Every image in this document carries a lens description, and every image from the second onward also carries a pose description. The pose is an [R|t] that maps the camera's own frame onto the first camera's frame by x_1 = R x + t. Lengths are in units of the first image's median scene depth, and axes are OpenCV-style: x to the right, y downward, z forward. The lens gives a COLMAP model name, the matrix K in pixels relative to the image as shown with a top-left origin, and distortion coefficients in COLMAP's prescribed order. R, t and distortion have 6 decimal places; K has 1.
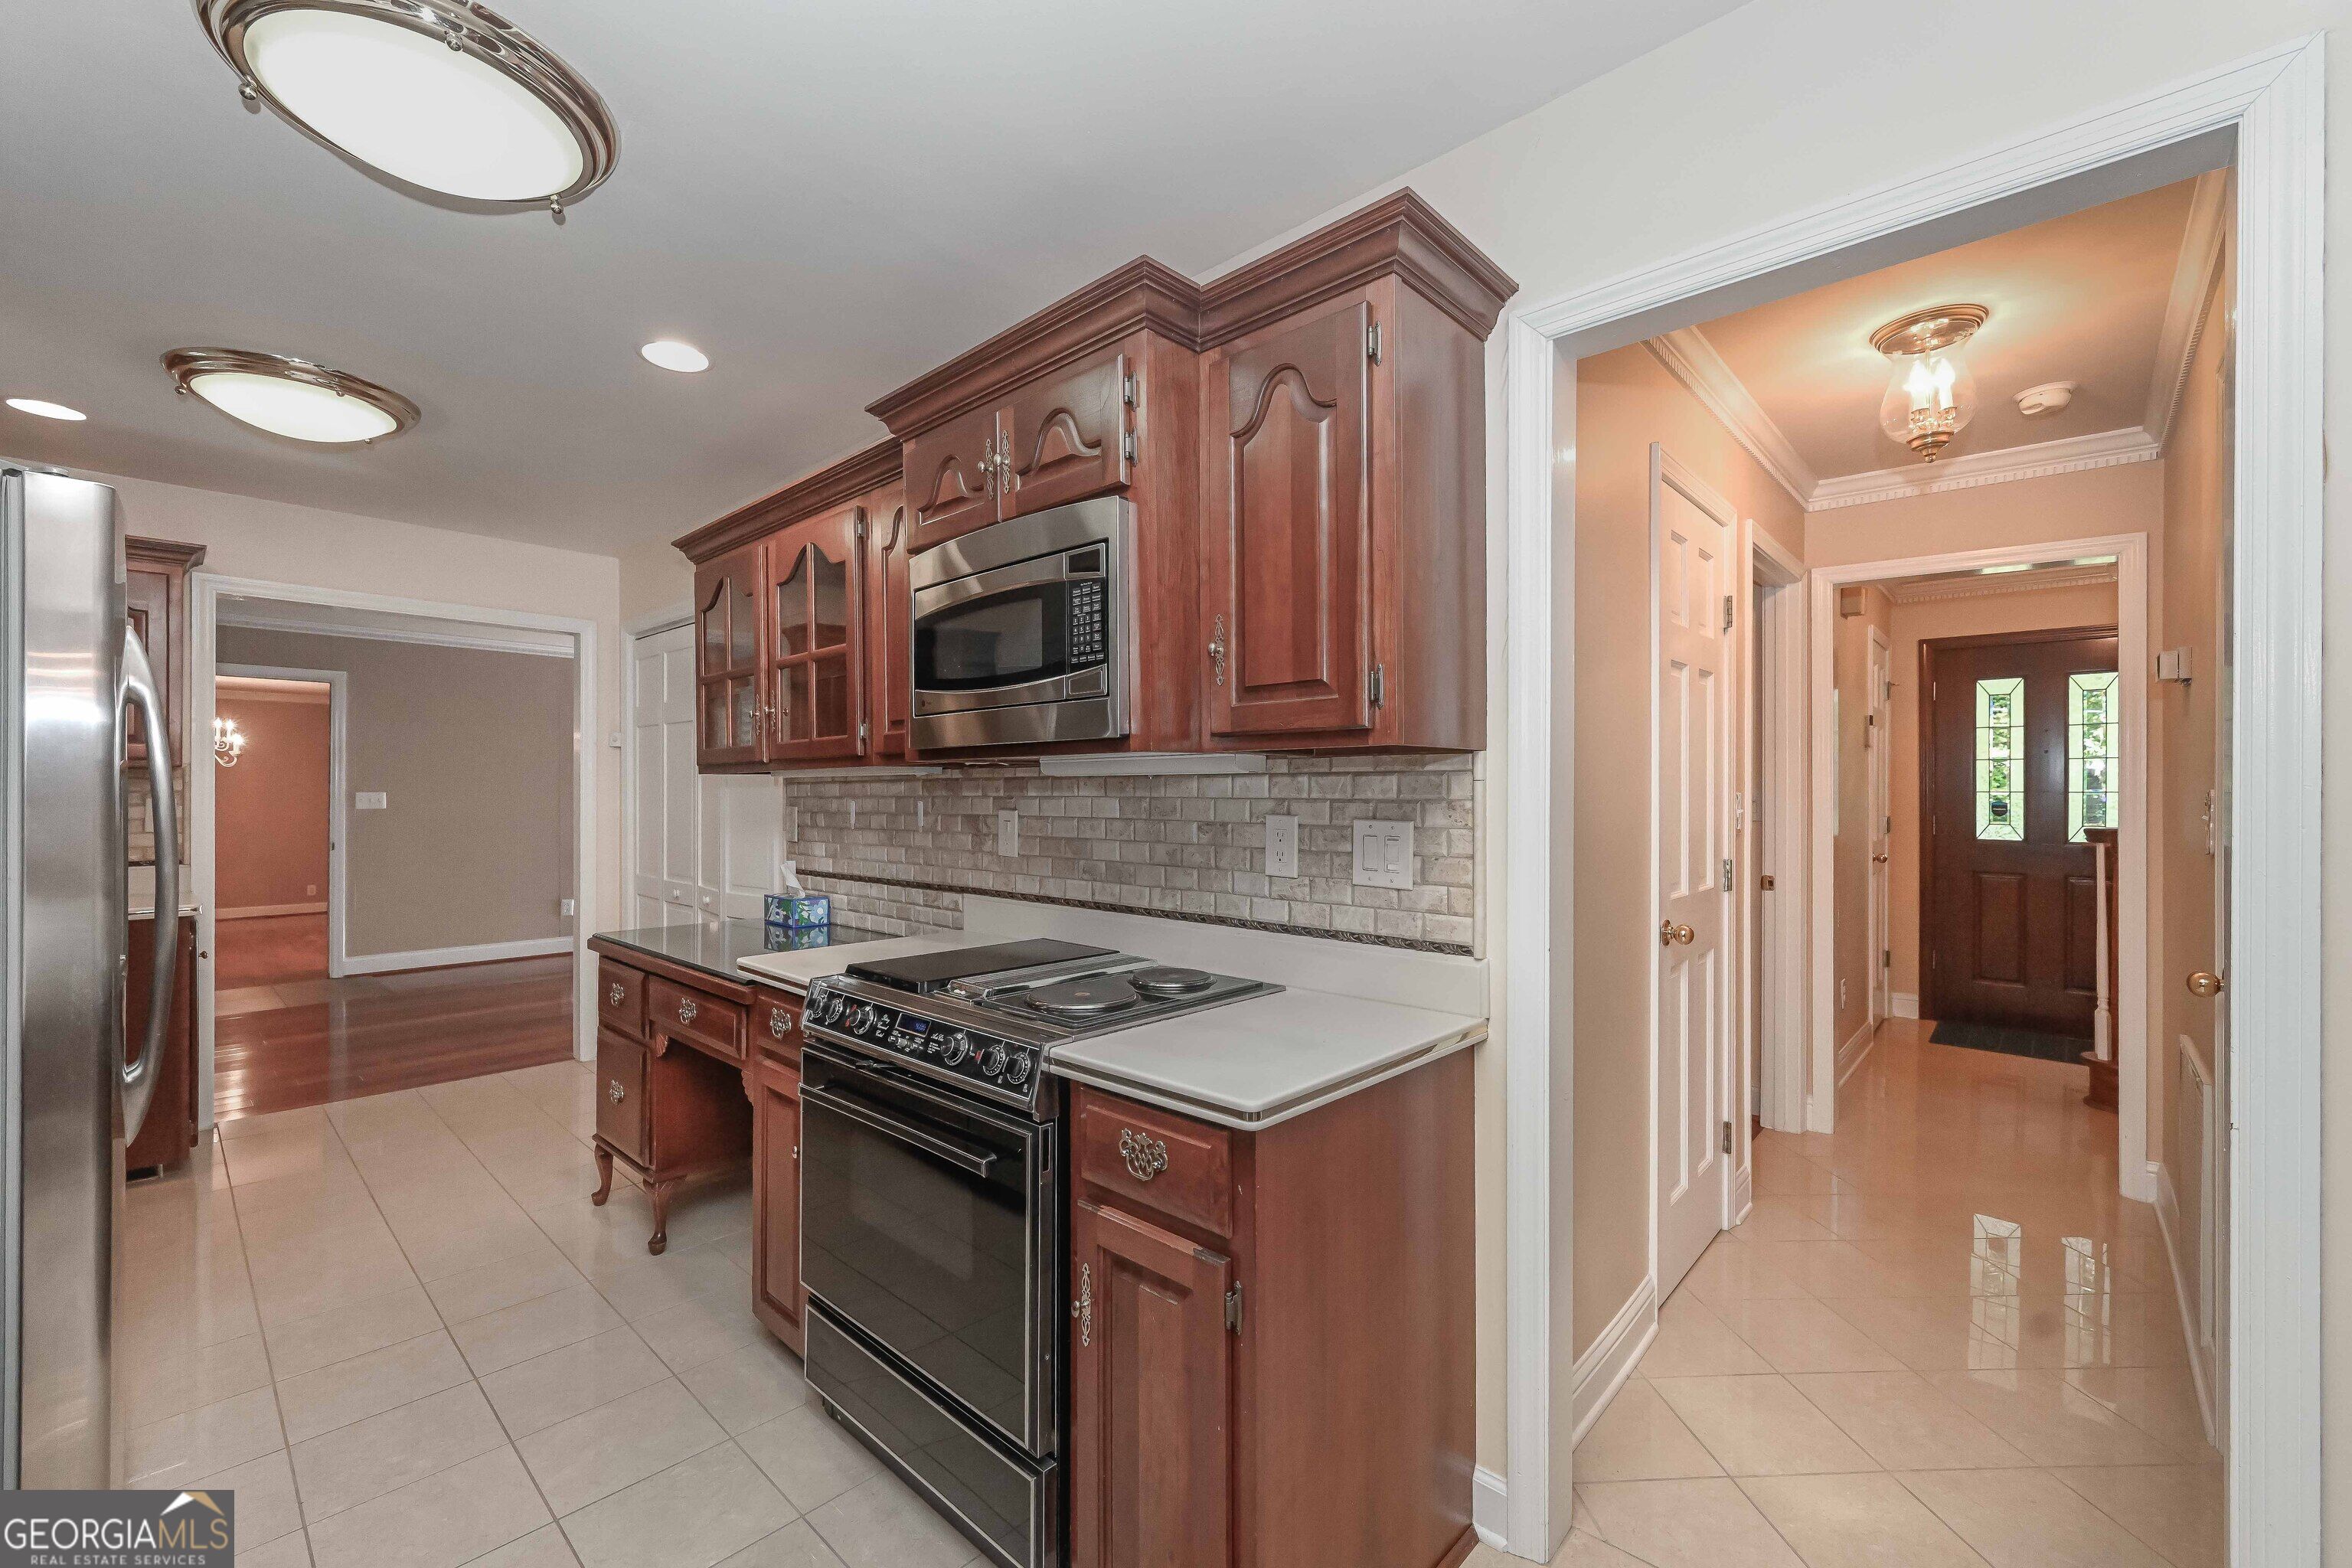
lens RADIAL K [[963.6, 0, 1175.4], [0, 963.6, 788.7], [0, 0, 1]] dist [-0.000921, 0.000217]
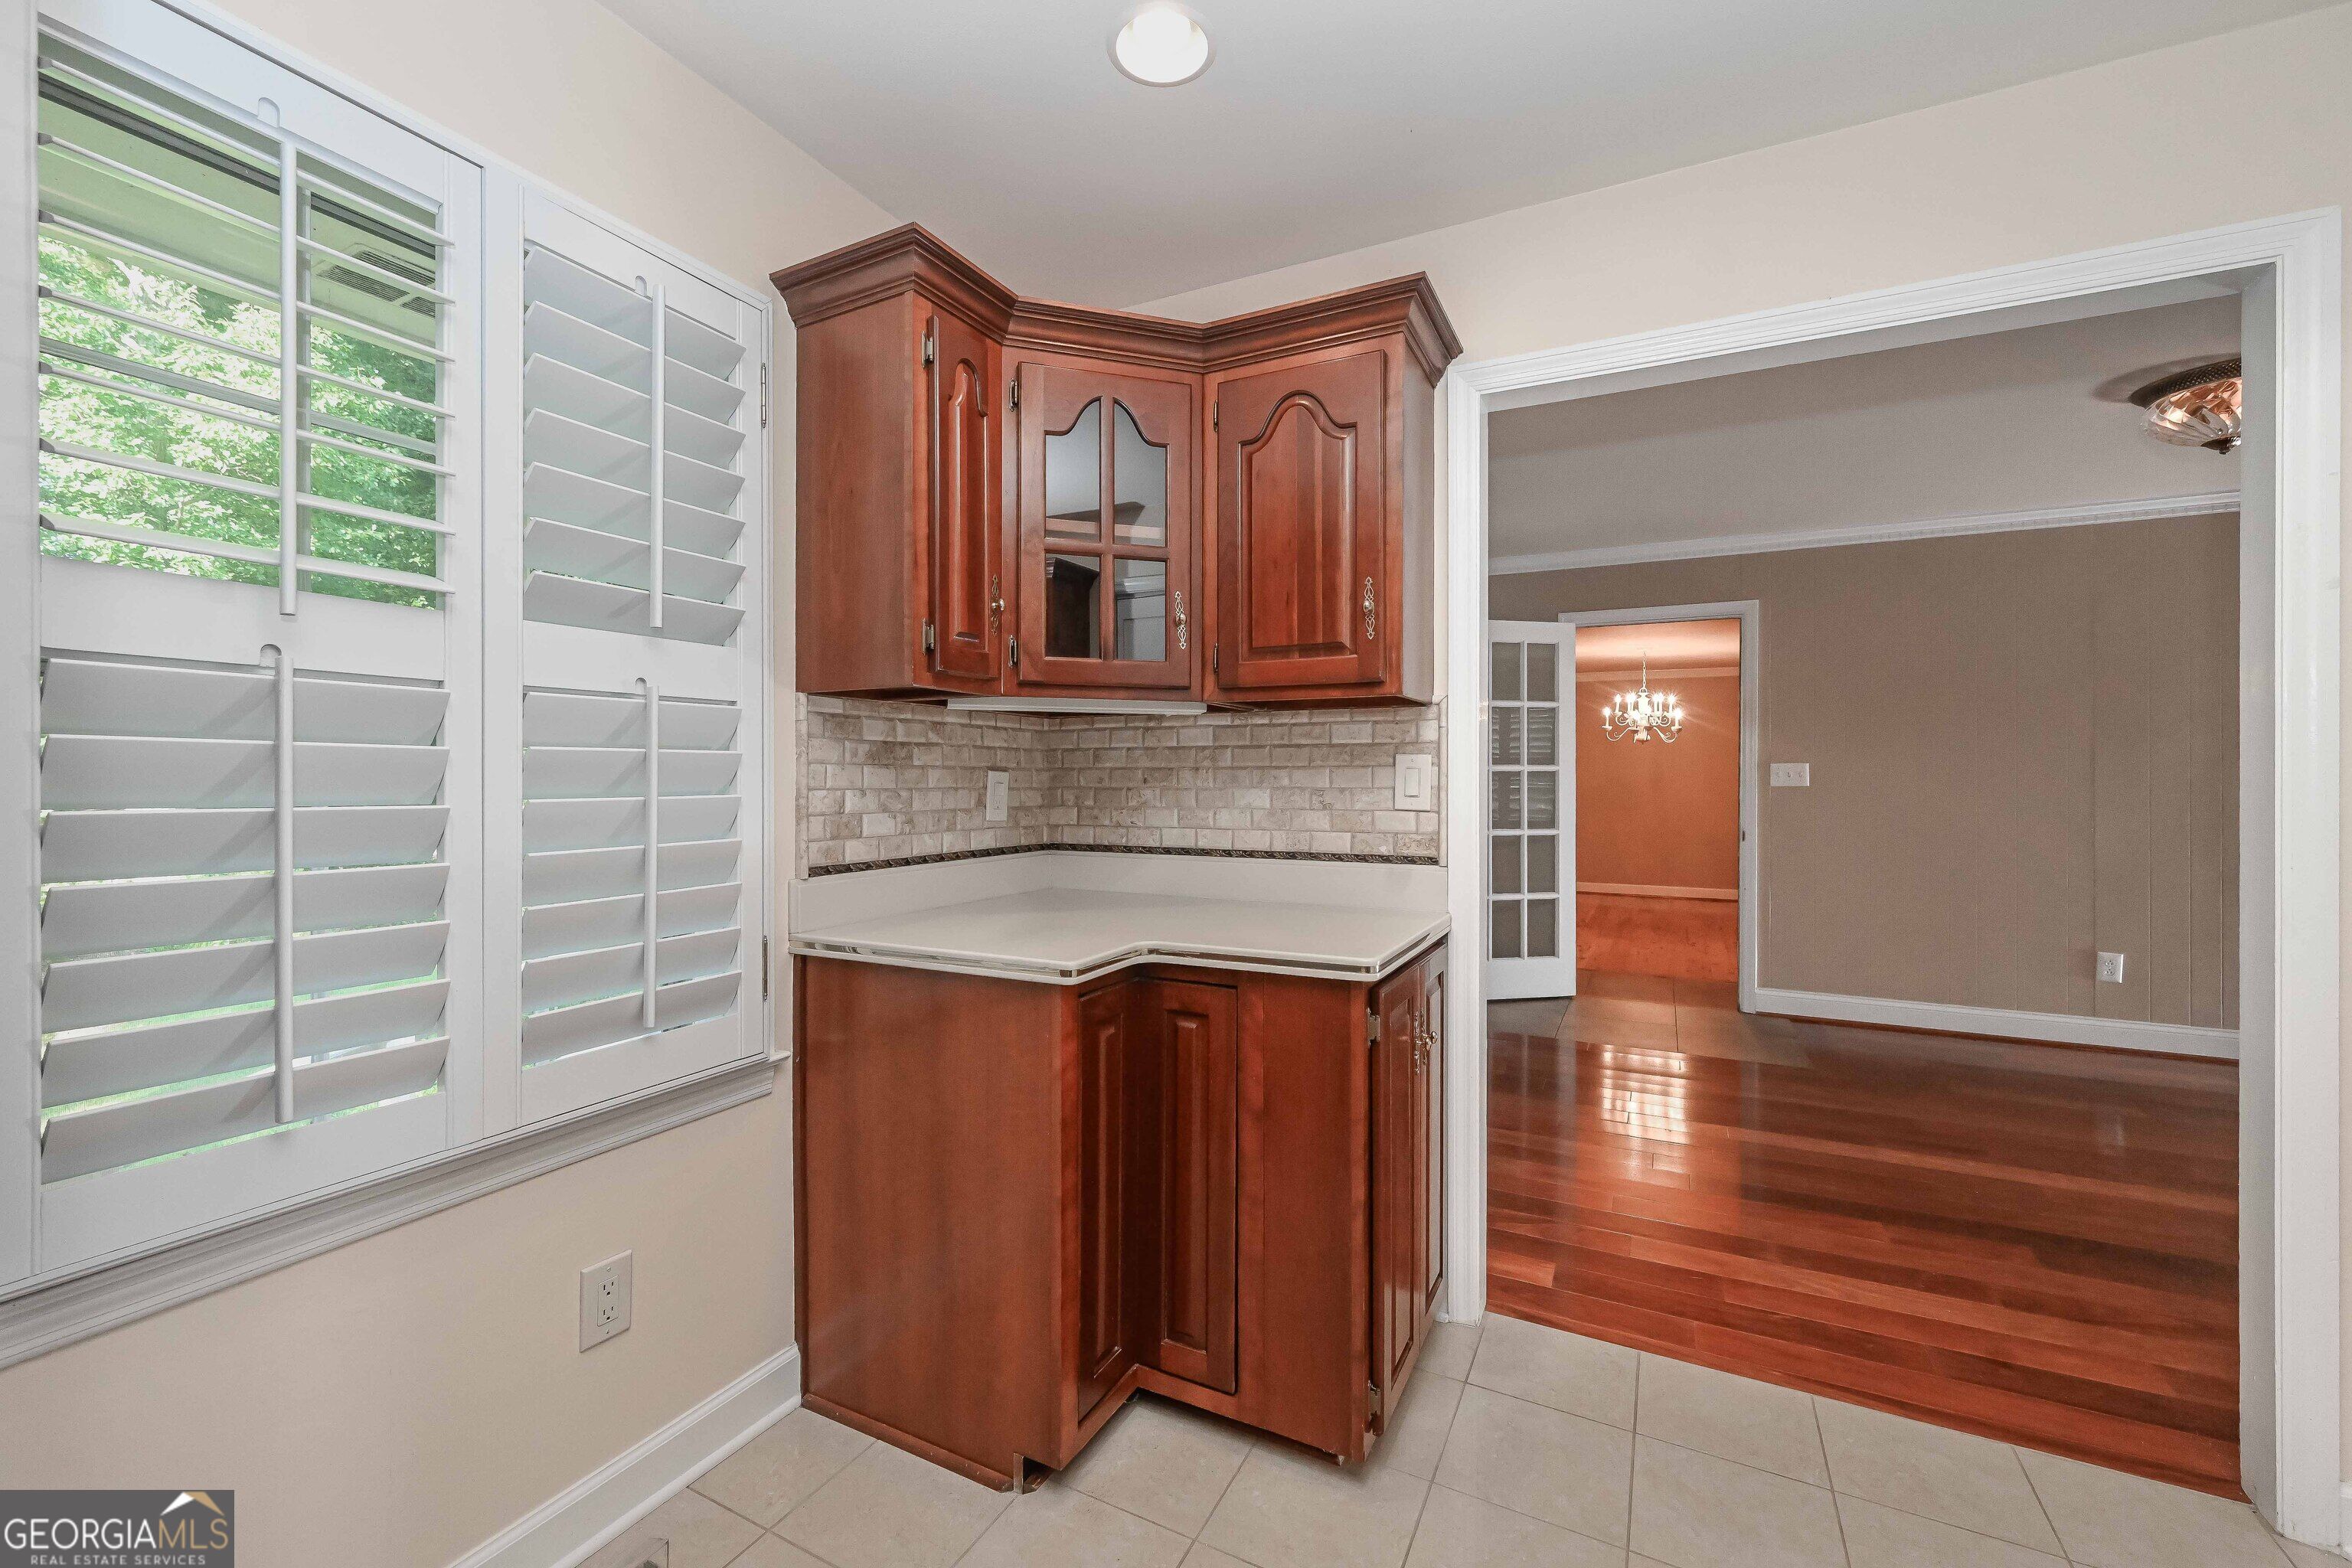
lens RADIAL K [[941.8, 0, 1190.4], [0, 941.8, 774.5], [0, 0, 1]] dist [0.000453, 0.000065]
pose [[0.270116, -0.001748, -0.962826, -0.655251], [0.000243, 0.999998, -0.001748, 0.031156], [0.962828, 0.000238, 0.270116, 0.889008]]
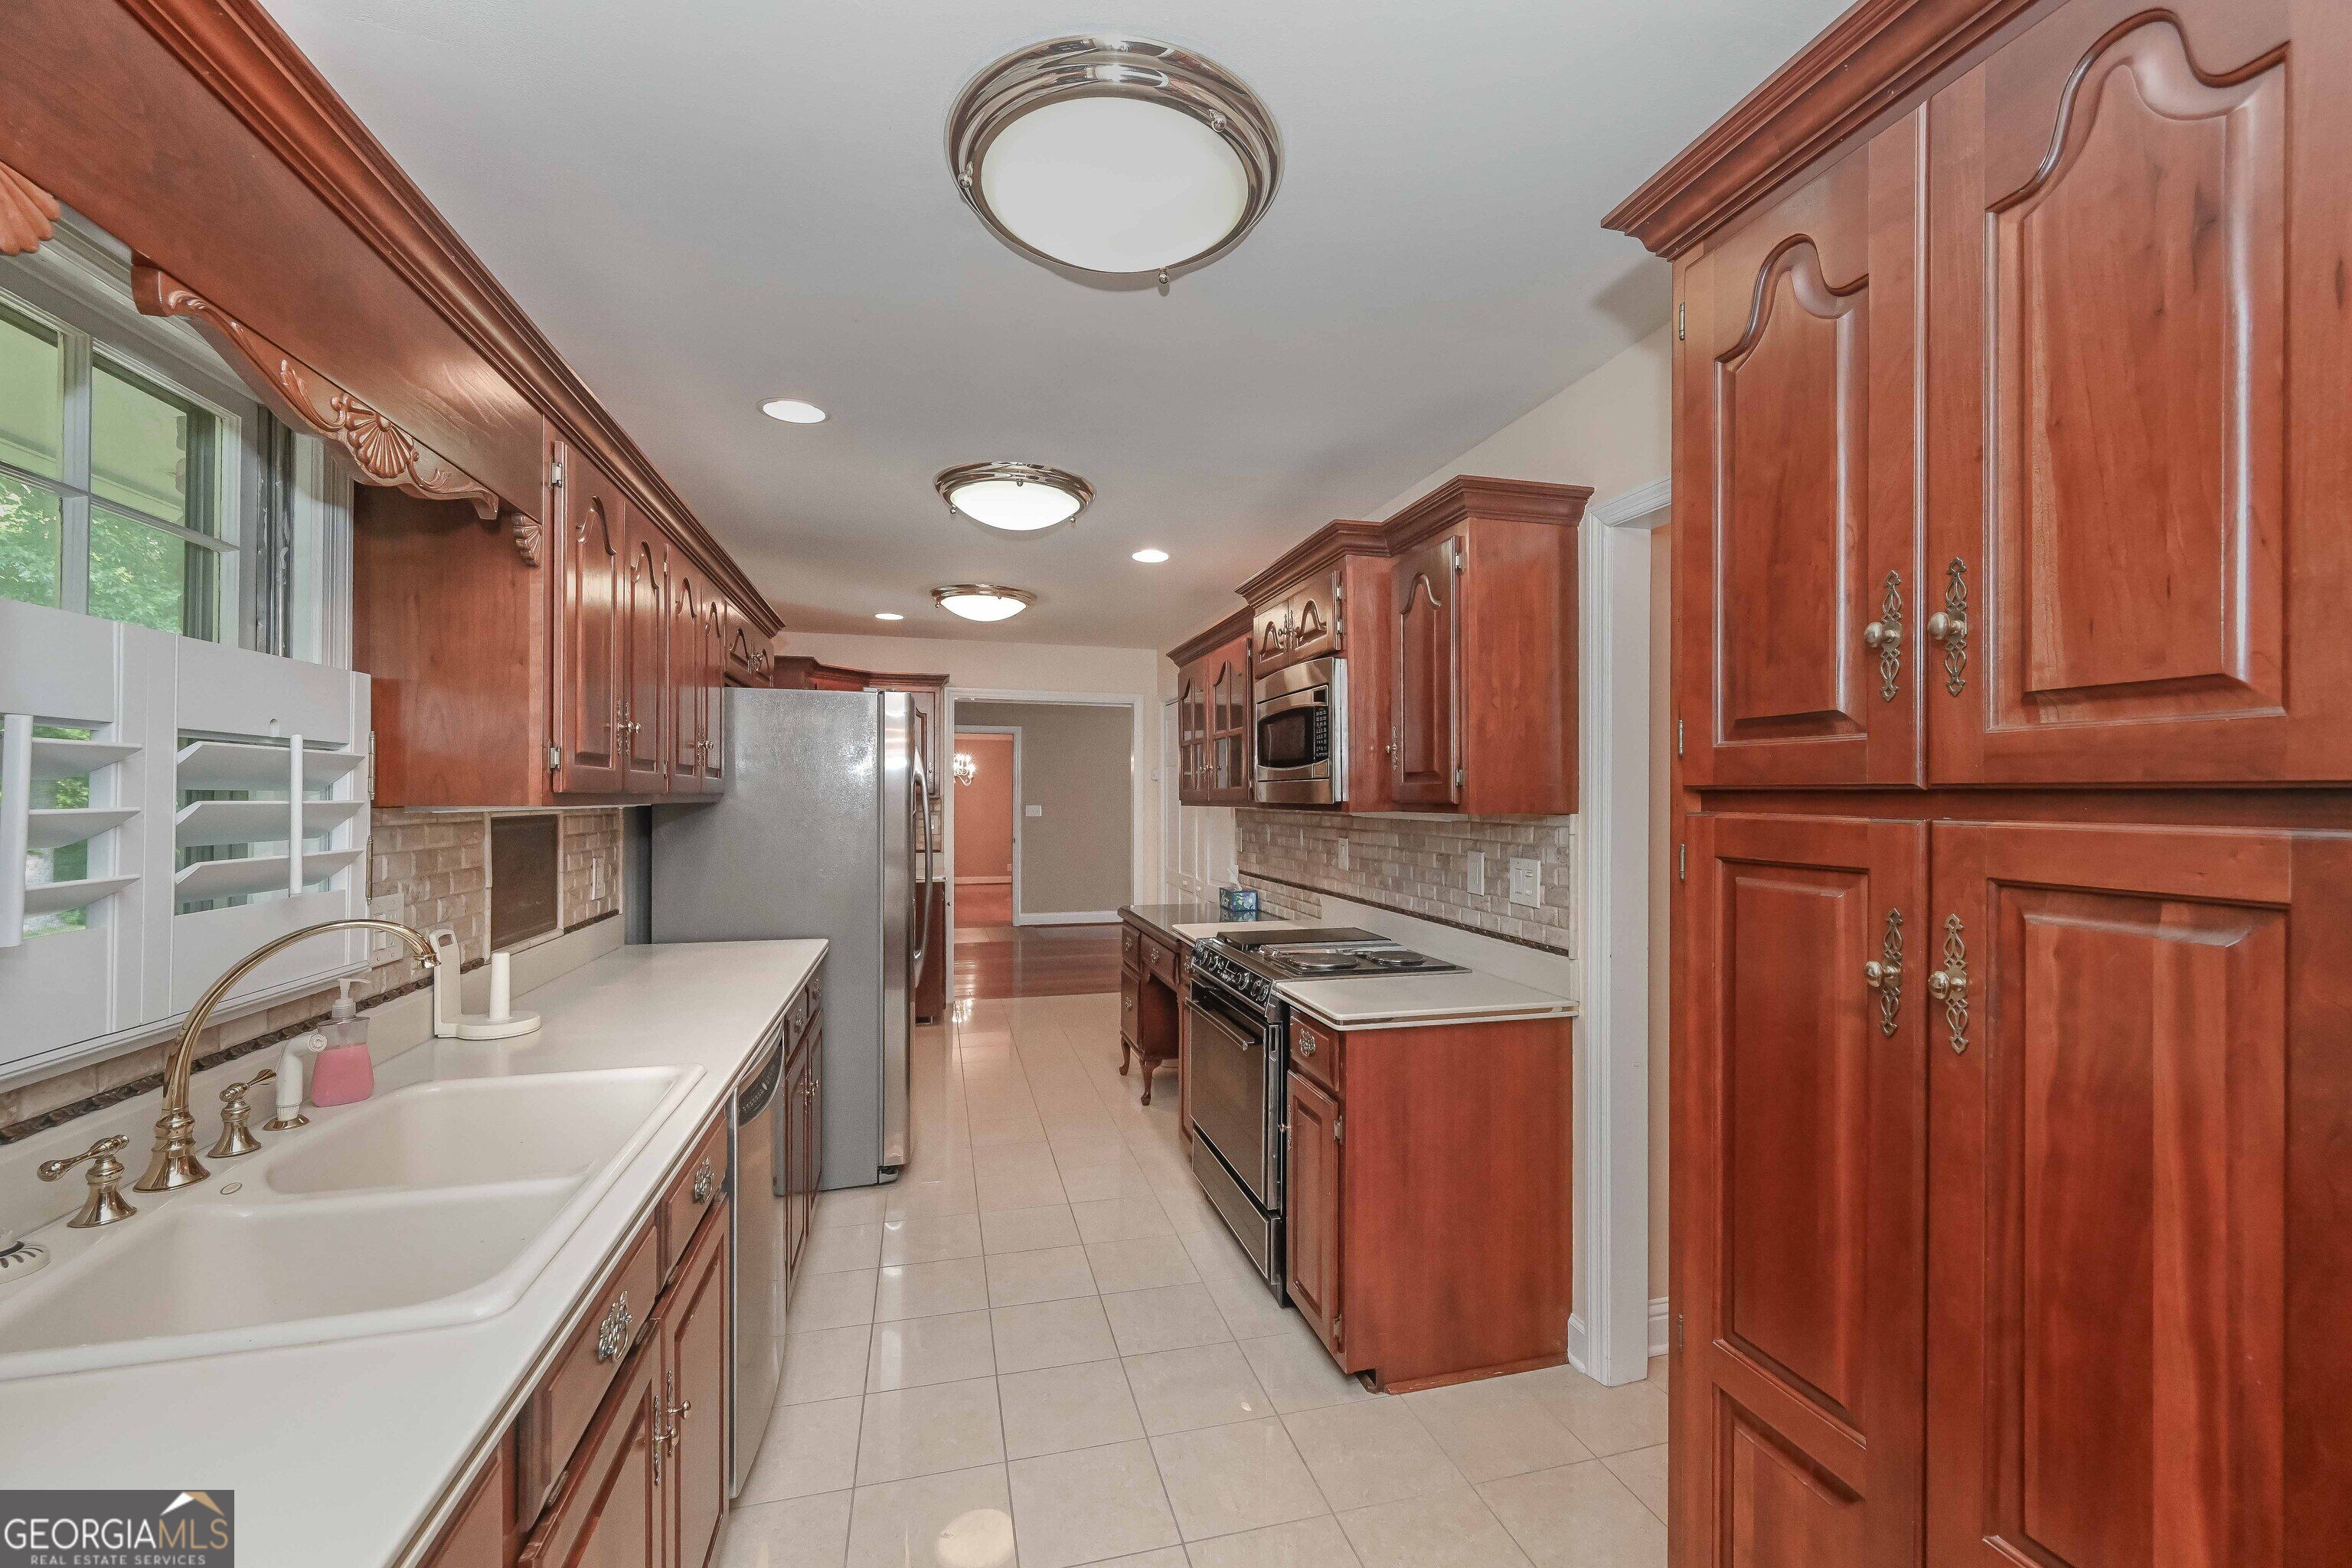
lens RADIAL K [[963.6, 0, 1175.4], [0, 963.6, 788.7], [0, 0, 1]] dist [-0.000921, 0.000217]
pose [[0.841544, -0.000362, -0.540188, 0.378285], [0.000285, 1.000000, -0.000226, -0.049040], [0.540188, 0.000036, 0.841544, -0.334757]]
